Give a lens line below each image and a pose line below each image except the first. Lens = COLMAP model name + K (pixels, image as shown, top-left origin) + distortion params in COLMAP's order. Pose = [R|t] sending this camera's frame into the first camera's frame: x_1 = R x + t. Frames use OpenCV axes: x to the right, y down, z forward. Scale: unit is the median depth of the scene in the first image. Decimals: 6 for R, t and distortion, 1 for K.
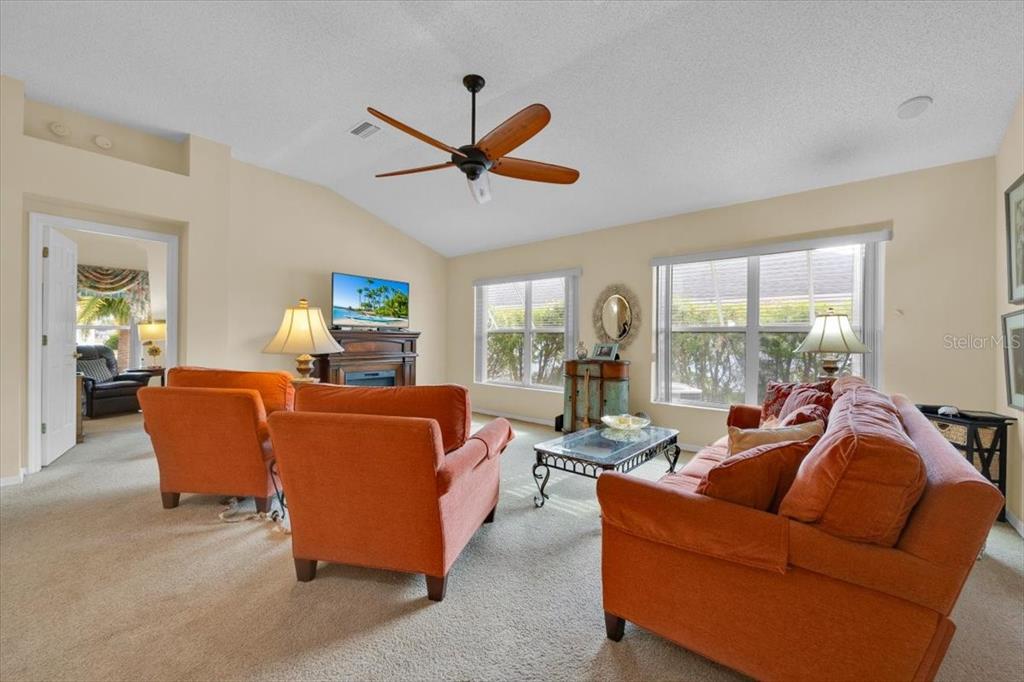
lens RADIAL K [[390.0, 0, 514.0], [0, 390.0, 341.1], [0, 0, 1]] dist [0.000266, 0.000164]
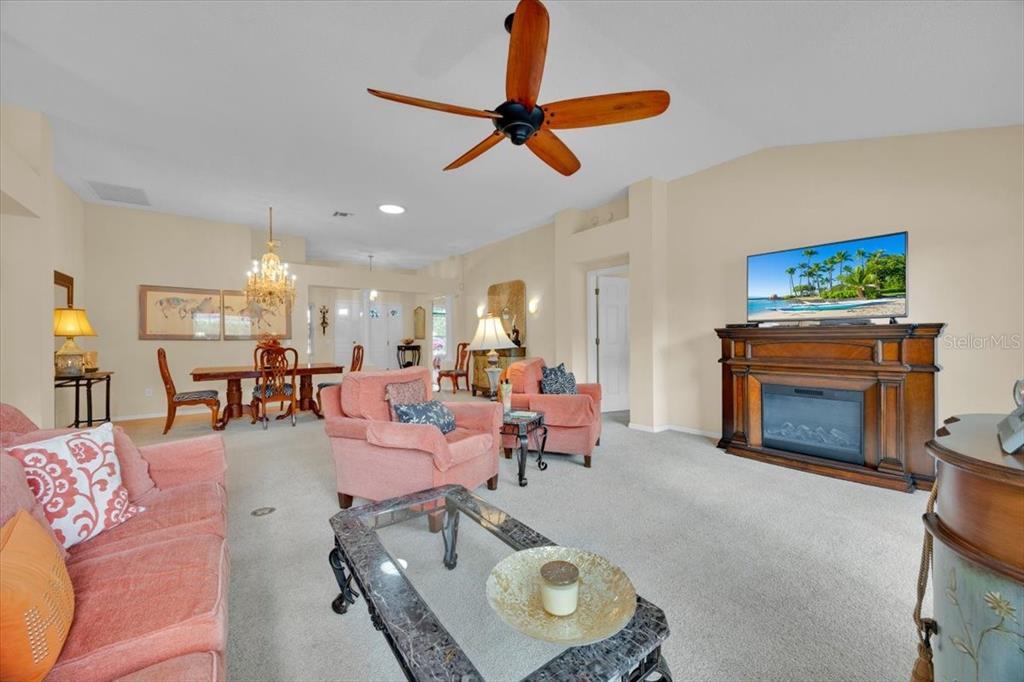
lens RADIAL K [[390.0, 0, 503.4], [0, 390.0, 337.8], [0, 0, 1]] dist [0.000266, 0.000164]
pose [[-0.215319, -0.020795, -0.976322, 0.394844], [-0.001626, 0.999779, -0.020936, 0.009153], [0.976542, -0.002921, -0.215306, 0.623850]]
